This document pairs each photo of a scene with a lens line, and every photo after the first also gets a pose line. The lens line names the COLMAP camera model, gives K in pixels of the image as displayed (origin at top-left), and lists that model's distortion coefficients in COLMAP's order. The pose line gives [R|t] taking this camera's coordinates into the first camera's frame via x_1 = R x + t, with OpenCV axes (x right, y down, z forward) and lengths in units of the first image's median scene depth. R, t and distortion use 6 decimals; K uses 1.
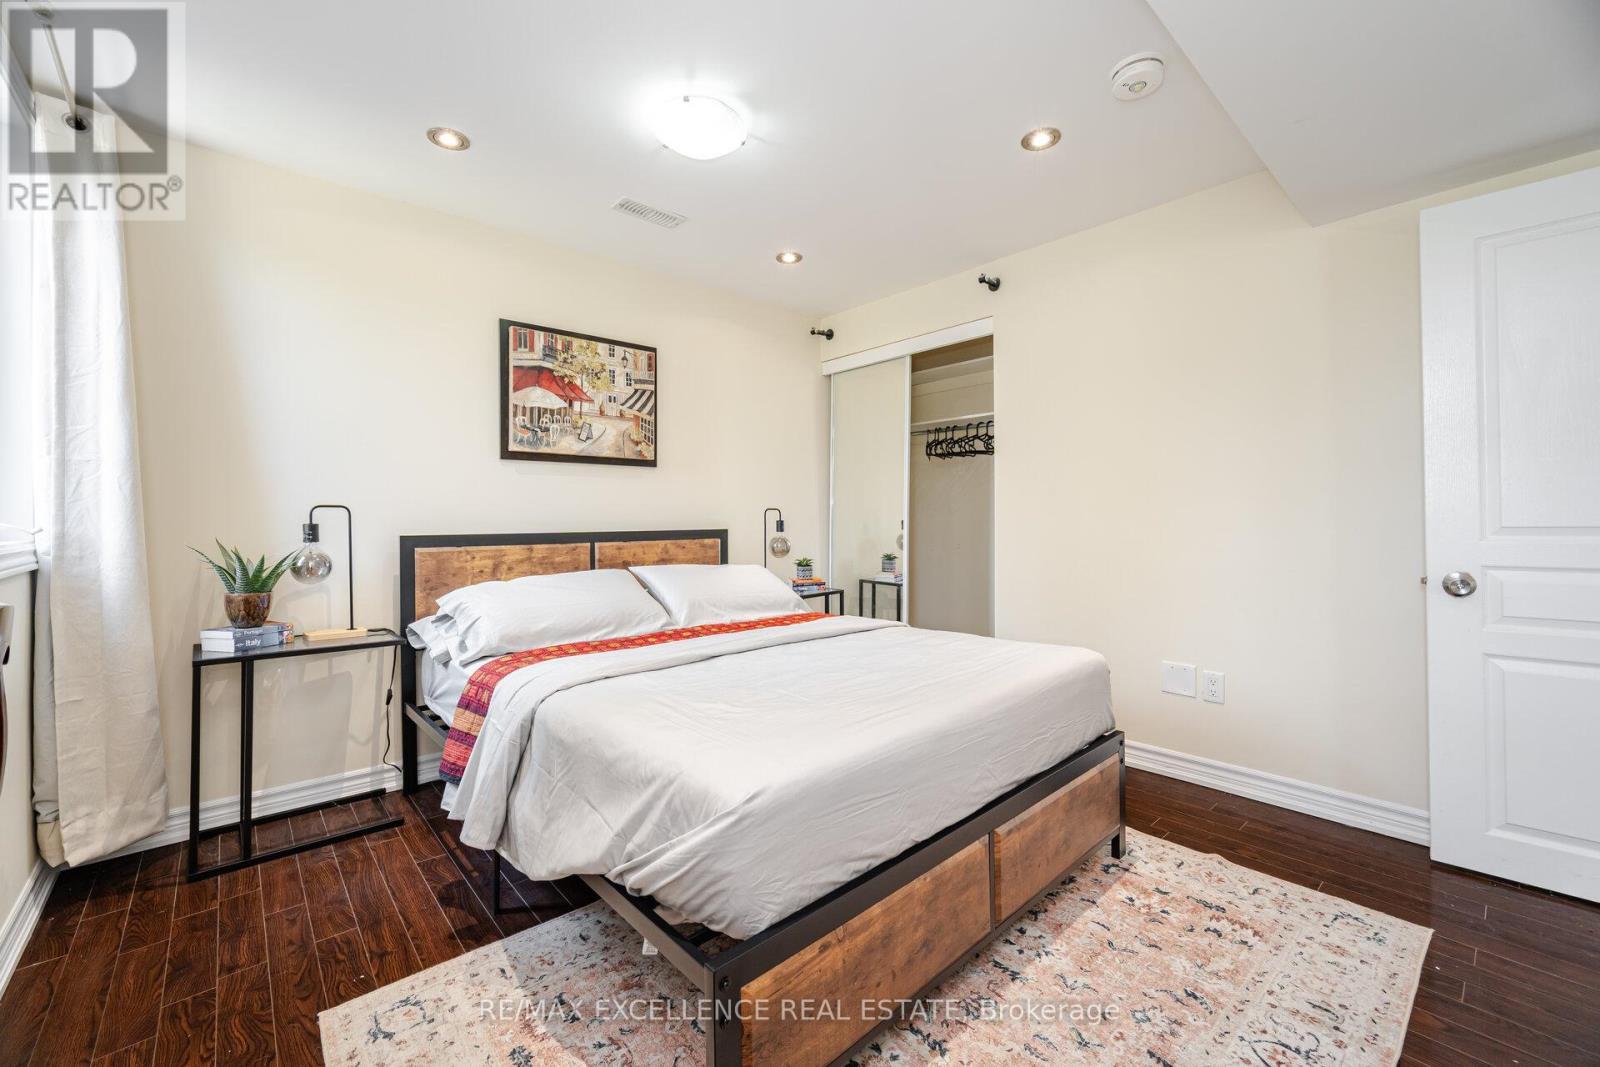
lens RADIAL K [[646.5, 0, 788.9], [0, 646.5, 518.7], [0, 0, 1]] dist [0.001574, 0.000897]
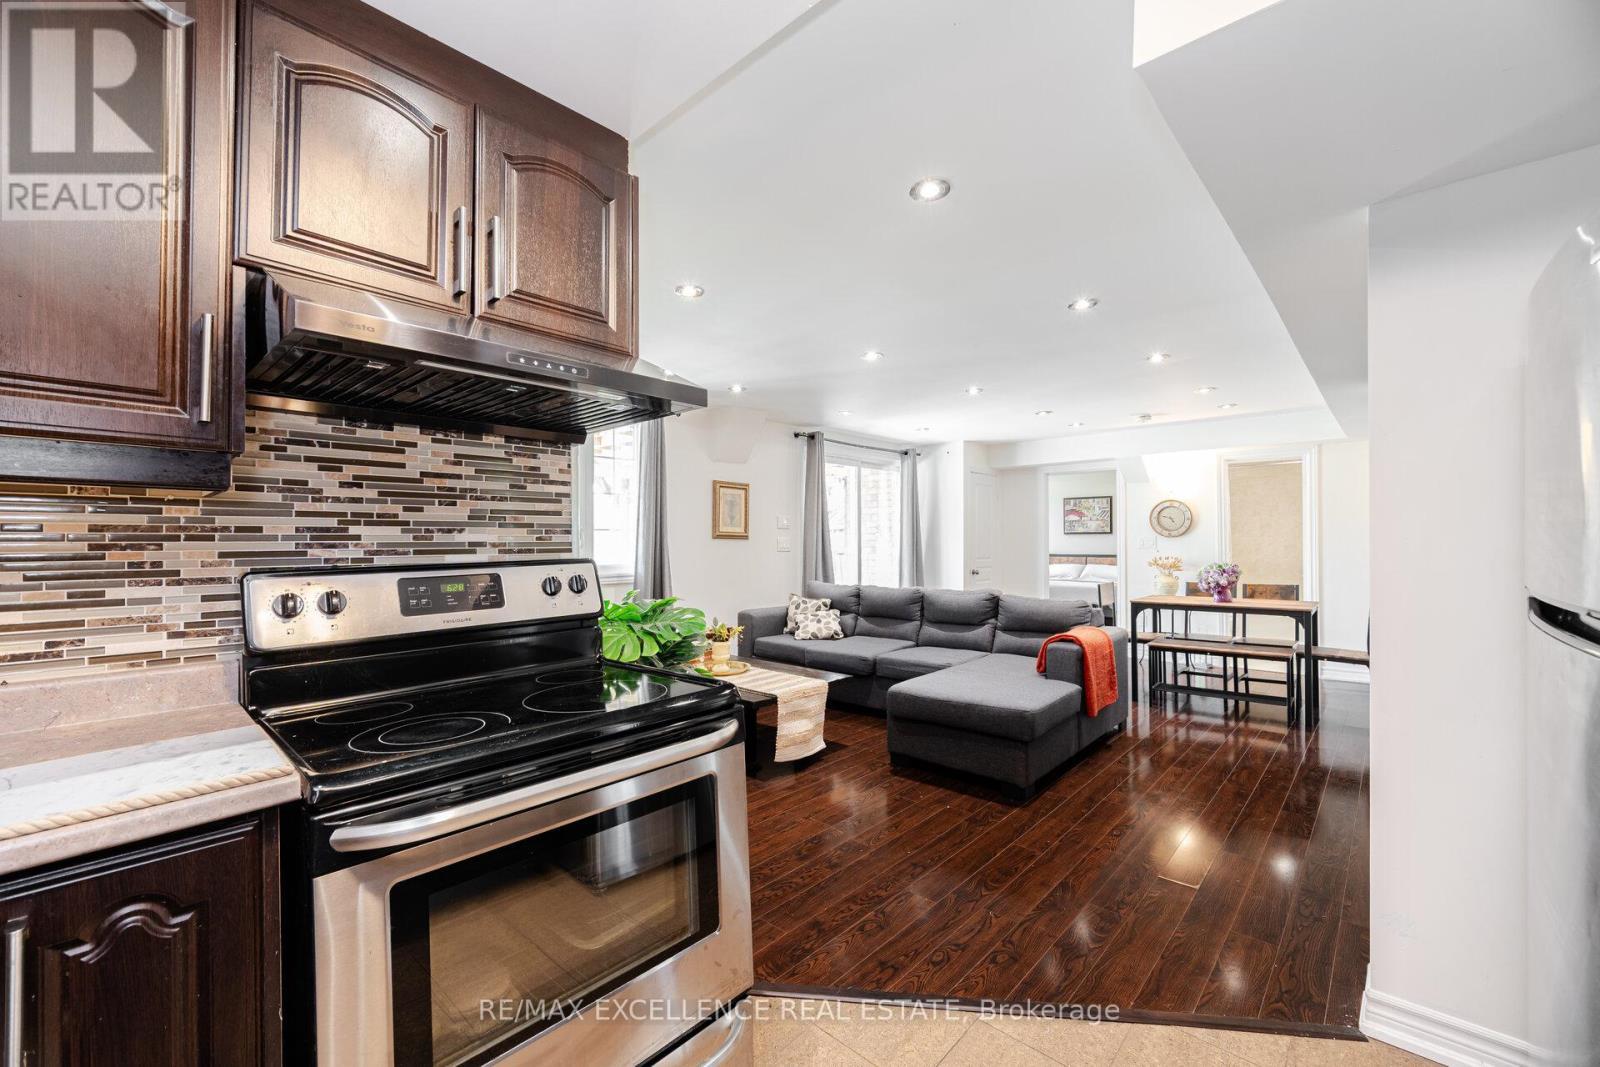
lens RADIAL K [[646.5, 0, 792.2], [0, 646.5, 533.9], [0, 0, 1]] dist [0.001574, 0.000897]
pose [[0.108359, -0.000107, -0.994112, 3.037671], [-0.002059, 0.999998, -0.000332, -0.085872], [0.994110, 0.002083, 0.108359, -0.972140]]
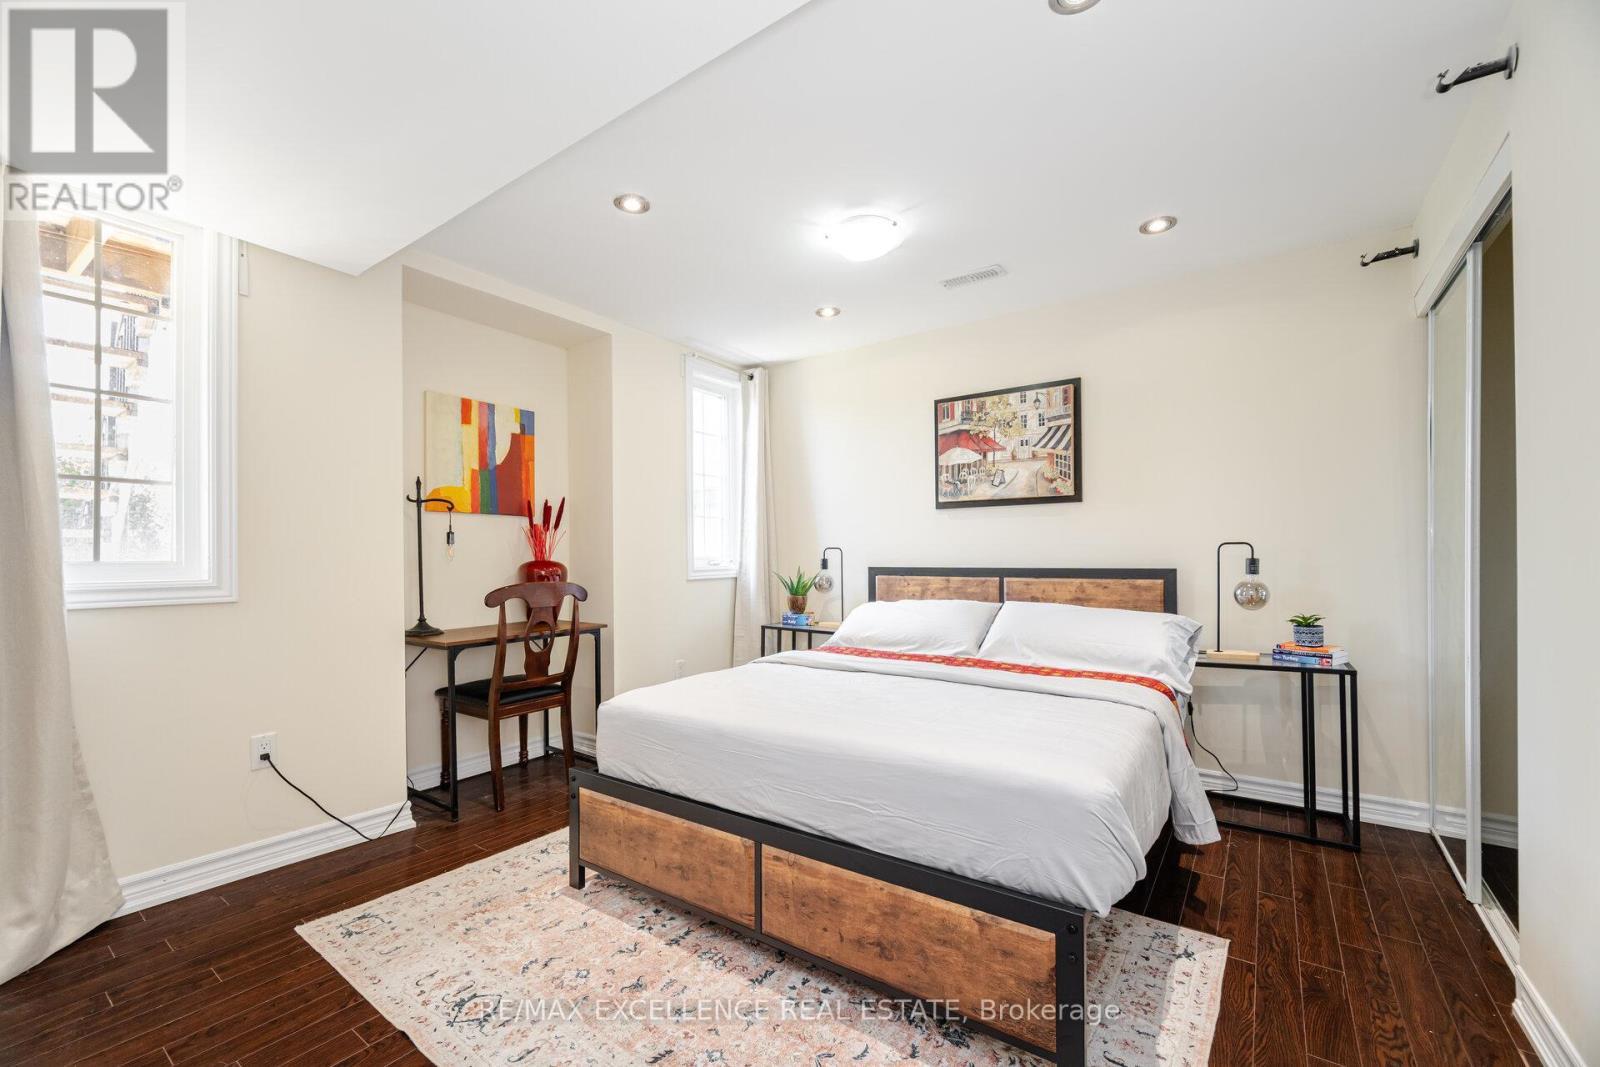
lens RADIAL K [[646.5, 0, 785.3], [0, 646.5, 554.9], [0, 0, 1]] dist [0.001574, 0.000897]
pose [[0.219653, 0.003059, -0.975573, 0.703168], [0.002430, 0.999990, 0.003683, -0.006502], [0.975575, -0.003180, 0.219644, 0.402901]]
